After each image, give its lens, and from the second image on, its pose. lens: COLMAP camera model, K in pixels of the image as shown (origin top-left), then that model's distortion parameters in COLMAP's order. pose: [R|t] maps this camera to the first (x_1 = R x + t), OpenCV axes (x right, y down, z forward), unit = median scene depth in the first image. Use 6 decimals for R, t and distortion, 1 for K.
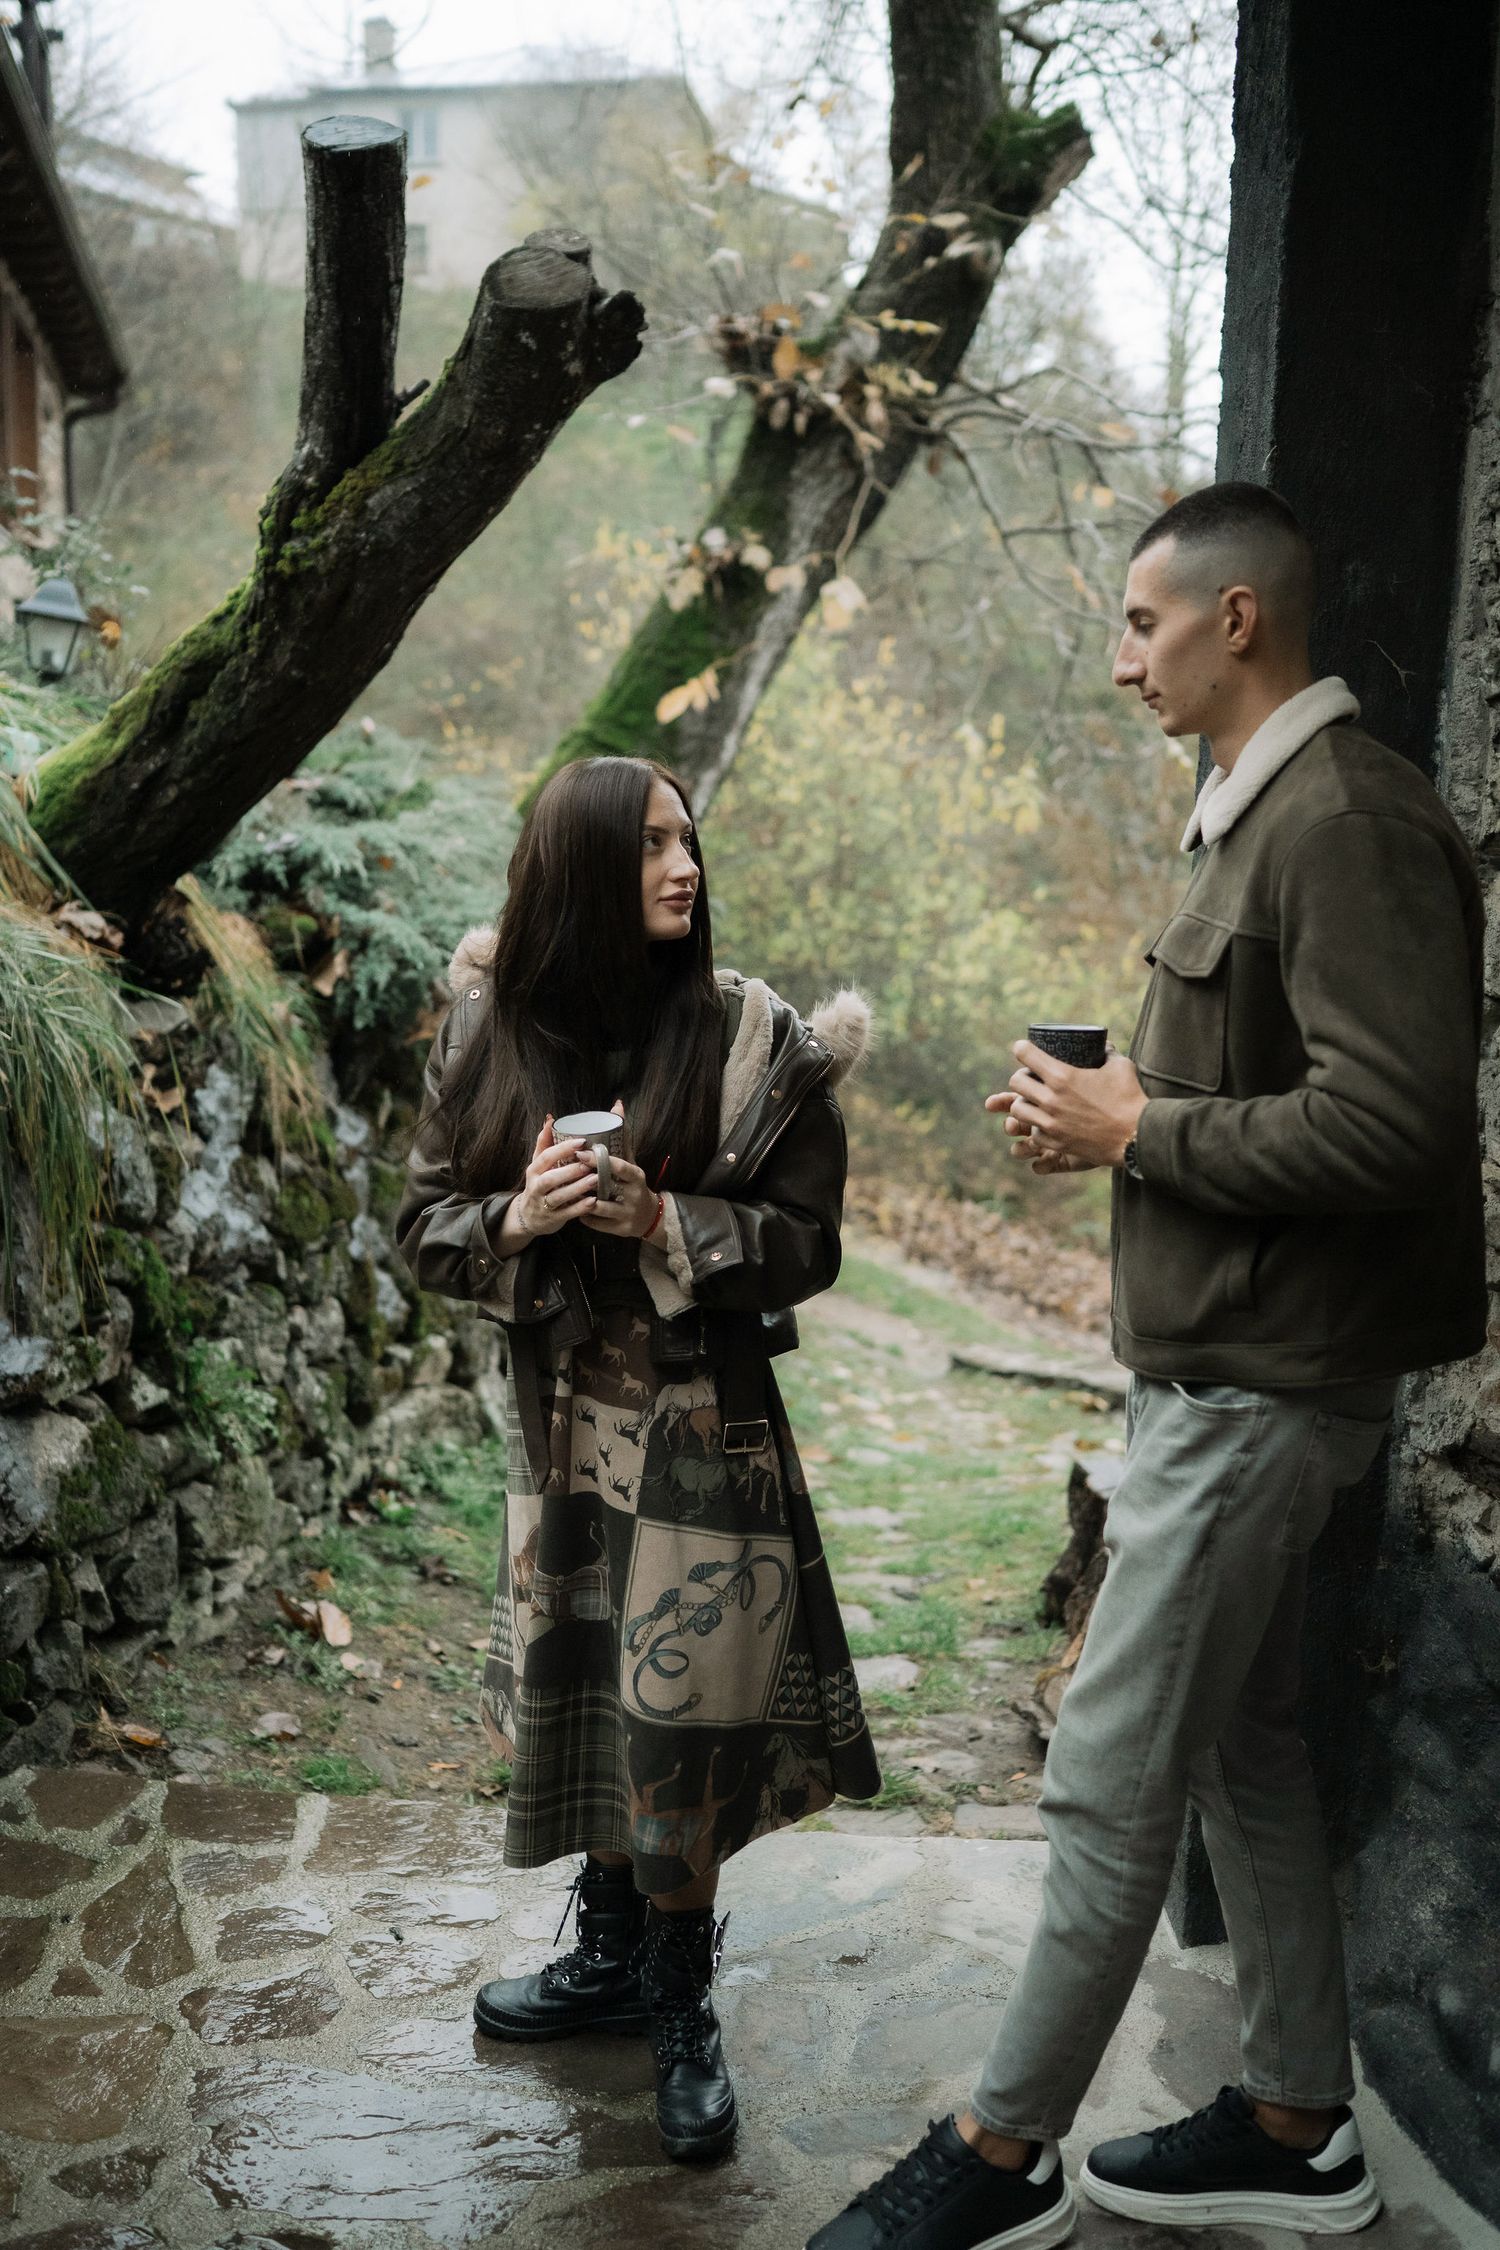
lens RADIAL K [[2188.5, 0, 741.8], [0, 2188.5, 1127.1], [0, 0, 1]] dist [-0.008027, 0.000000]
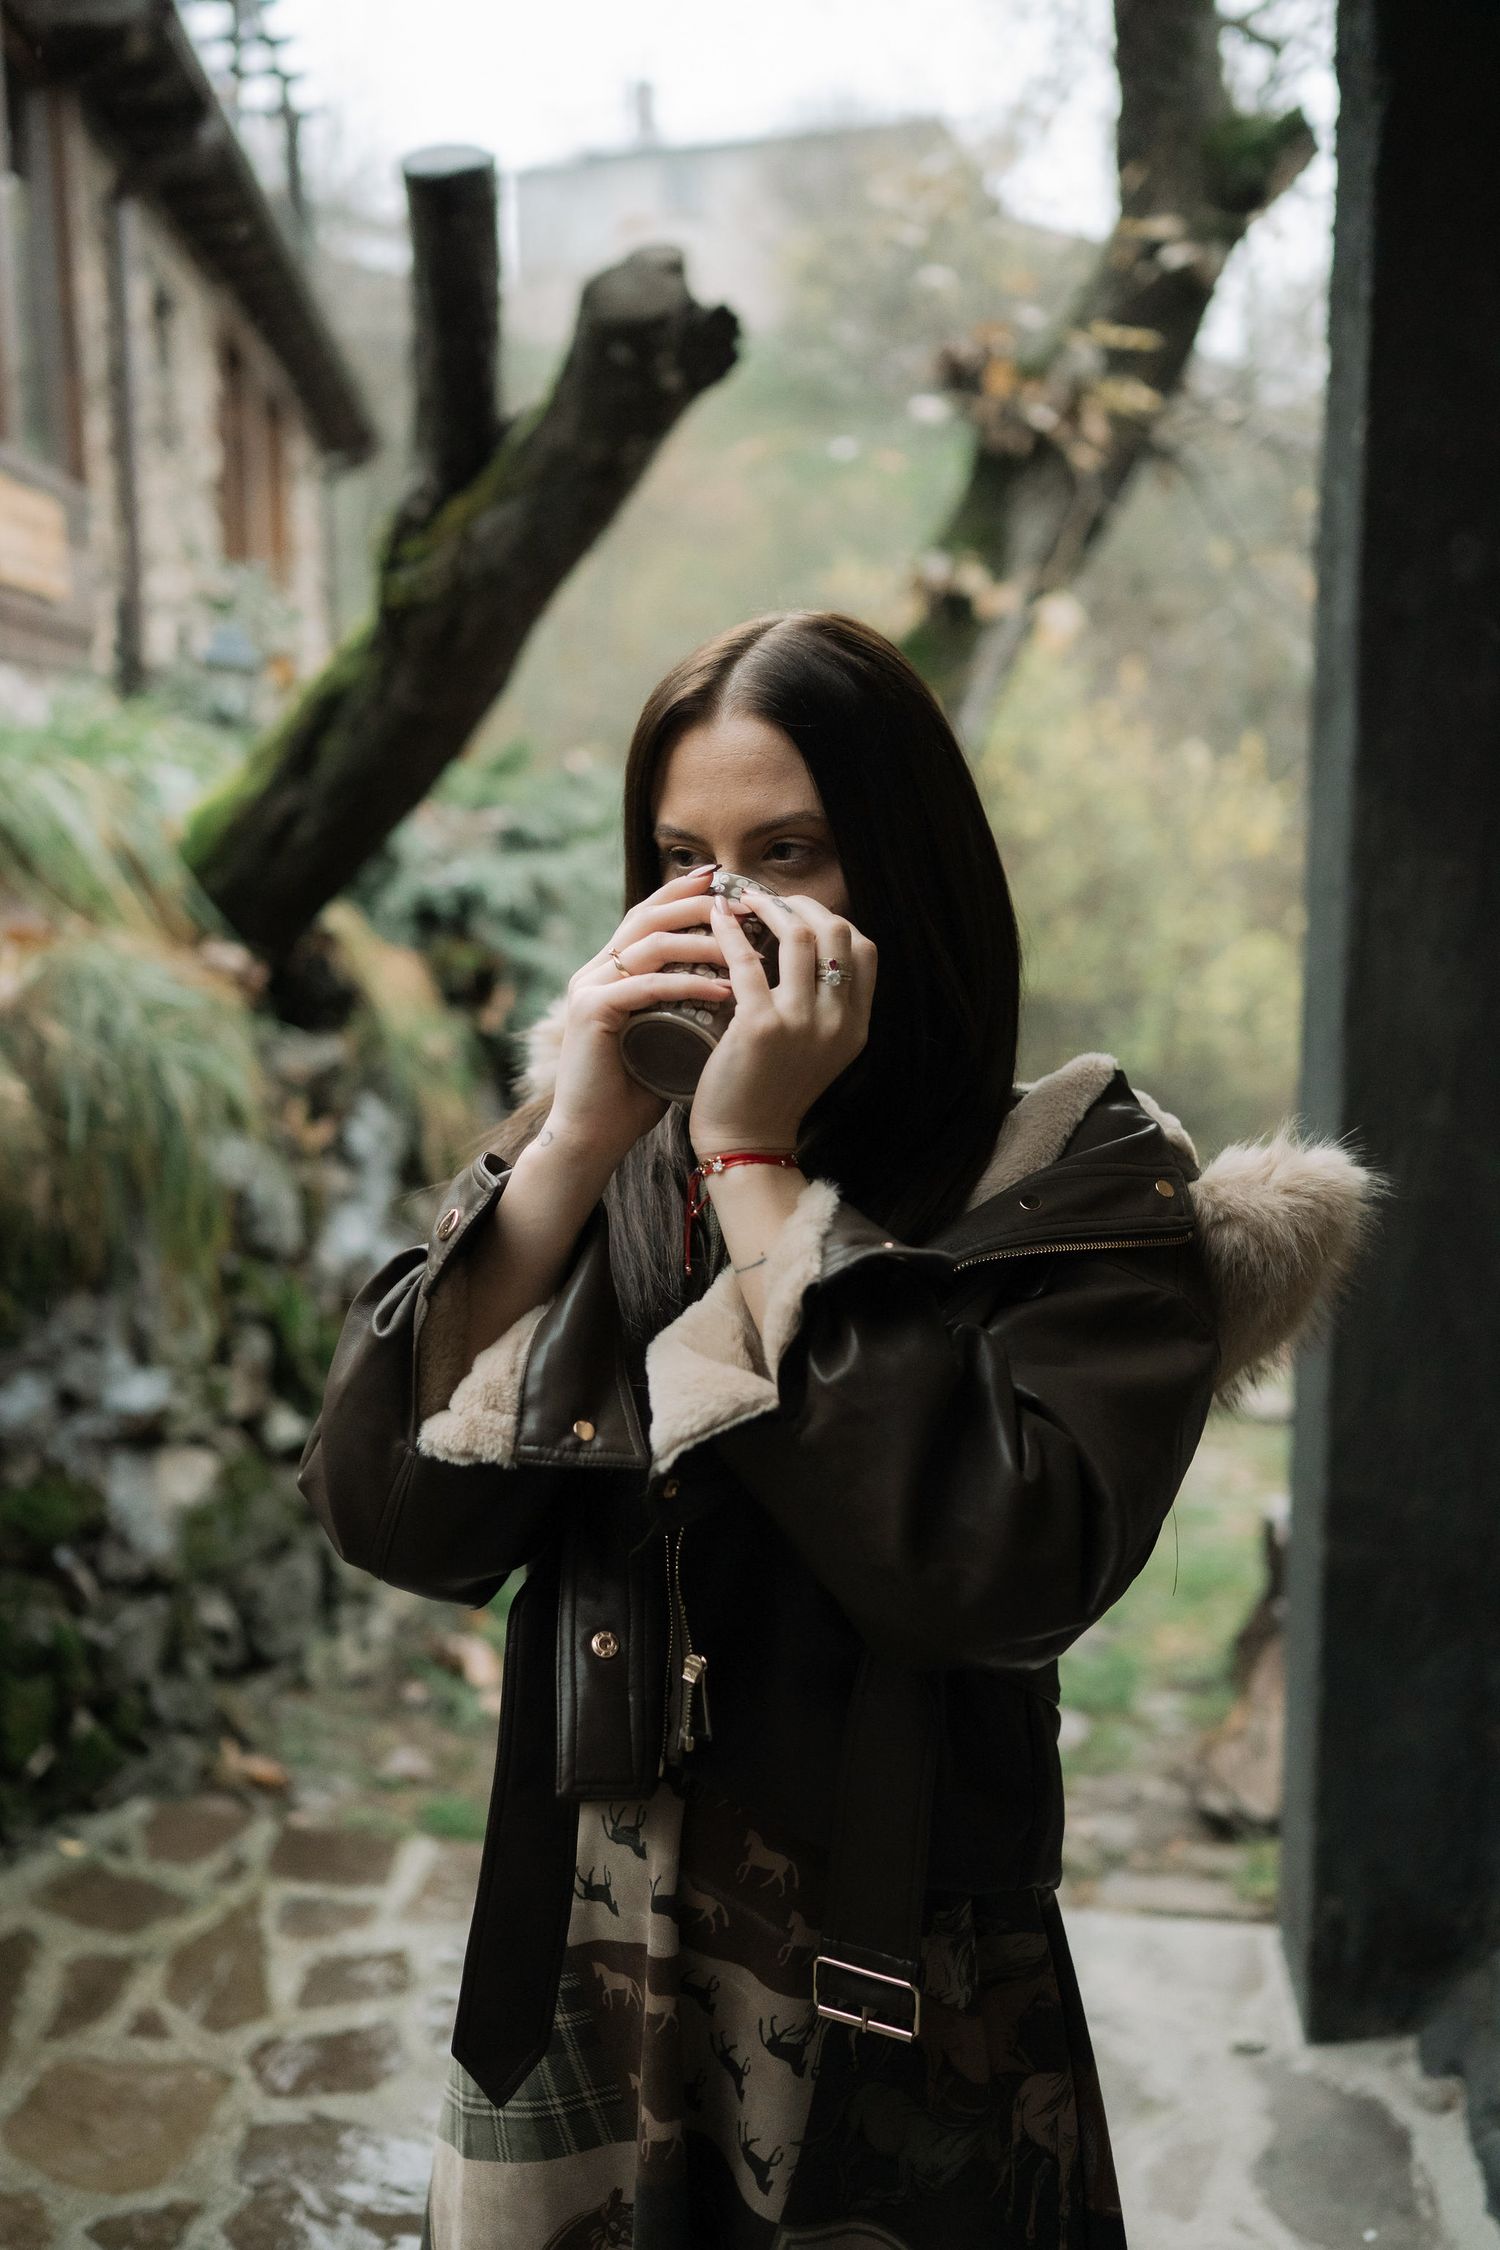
lens RADIAL K [[2161.2, 0, 759.3], [0, 2161.2, 1125.1], [0, 0, 1]] dist [-0.000265, 0.000000]
pose [[0.989449, -0.009654, -0.144556, 0.088016], [0.006906, 0.999786, -0.019498, 0.004027], [0.144714, 0.018294, 0.989304, 0.049665]]
